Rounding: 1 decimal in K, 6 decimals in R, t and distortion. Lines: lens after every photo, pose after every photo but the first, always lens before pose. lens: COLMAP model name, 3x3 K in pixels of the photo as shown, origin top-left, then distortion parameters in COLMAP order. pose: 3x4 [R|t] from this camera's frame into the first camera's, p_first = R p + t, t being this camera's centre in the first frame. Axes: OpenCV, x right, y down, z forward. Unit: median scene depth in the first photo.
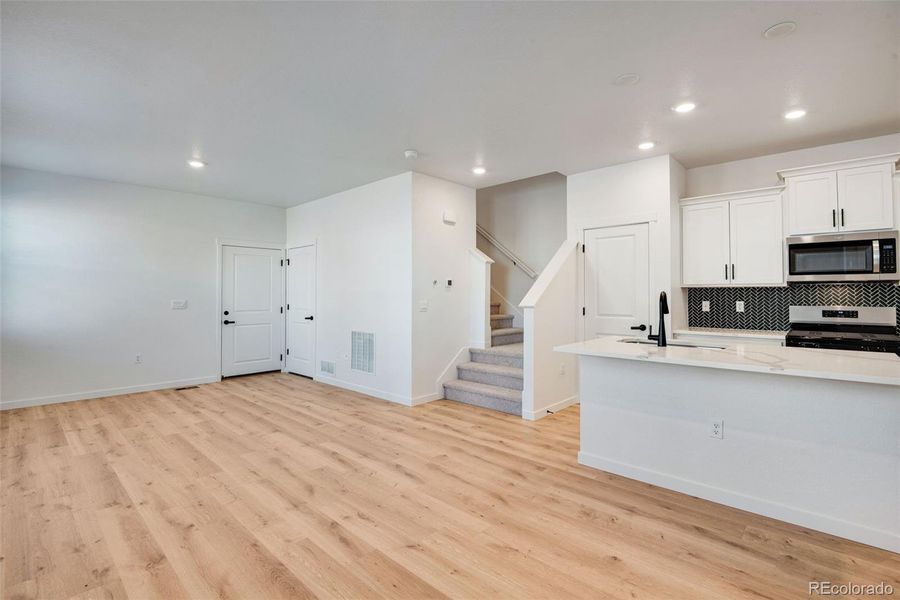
lens RADIAL K [[410.6, 0, 442.9], [0, 410.6, 285.7], [0, 0, 1]] dist [-0.001373, -0.014411]
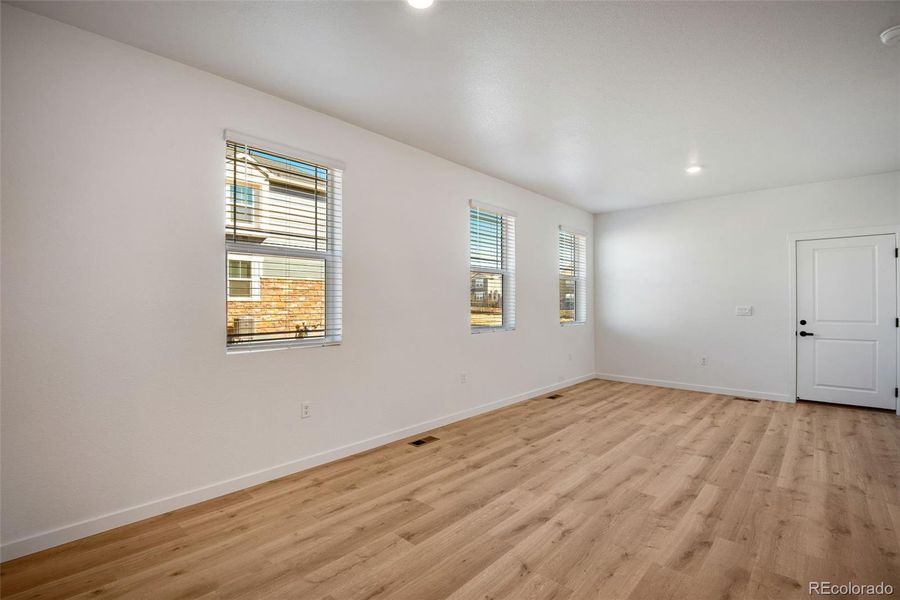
lens RADIAL K [[417.2, 0, 436.4], [0, 417.2, 302.4], [0, 0, 1]] dist [-0.037112, -0.001350]
pose [[-0.010700, 0.003694, -0.999936, 0.454206], [0.023448, 0.999719, 0.003442, 0.010513], [0.999668, -0.023409, -0.010783, 0.429784]]
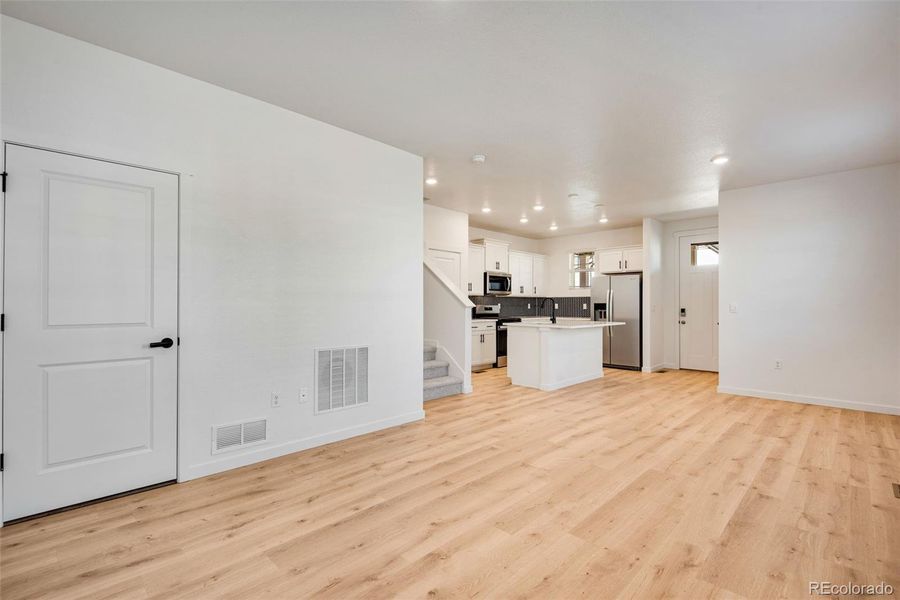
lens RADIAL K [[408.0, 0, 441.9], [0, 408.0, 302.1], [0, 0, 1]] dist [0.016855, -0.015315]
pose [[0.038888, 0.006379, 0.999223, -1.171637], [-0.028598, 0.999577, -0.005268, 0.048906], [-0.998834, -0.028371, 0.039054, 1.112410]]
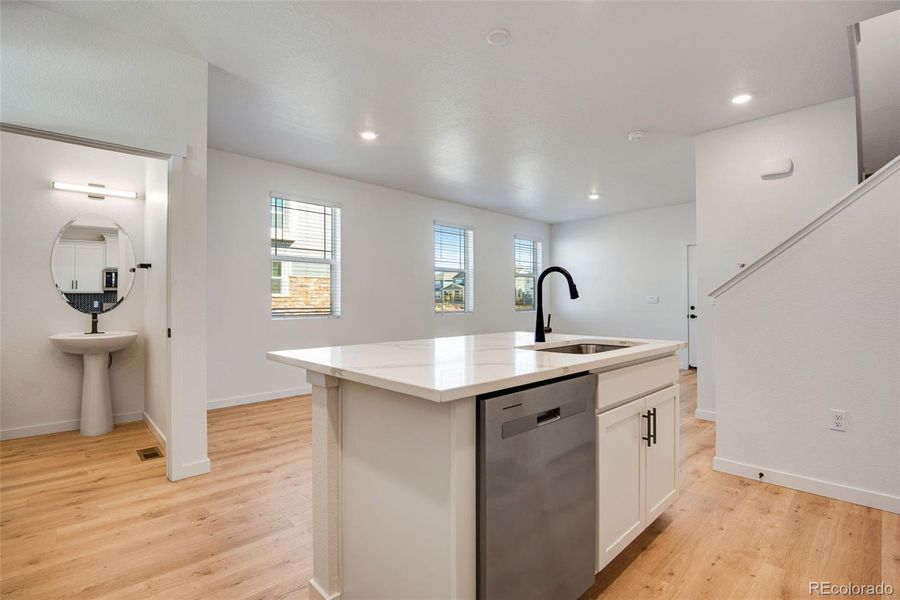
lens RADIAL K [[426.2, 0, 450.0], [0, 426.2, 300.0], [0, 0, 1]] dist [-0.000426, -0.024738]
pose [[-0.052326, 0.000229, -0.998630, 0.981035], [0.026002, 0.999661, -0.001133, 0.048624], [0.998291, -0.026026, -0.052314, 0.658088]]
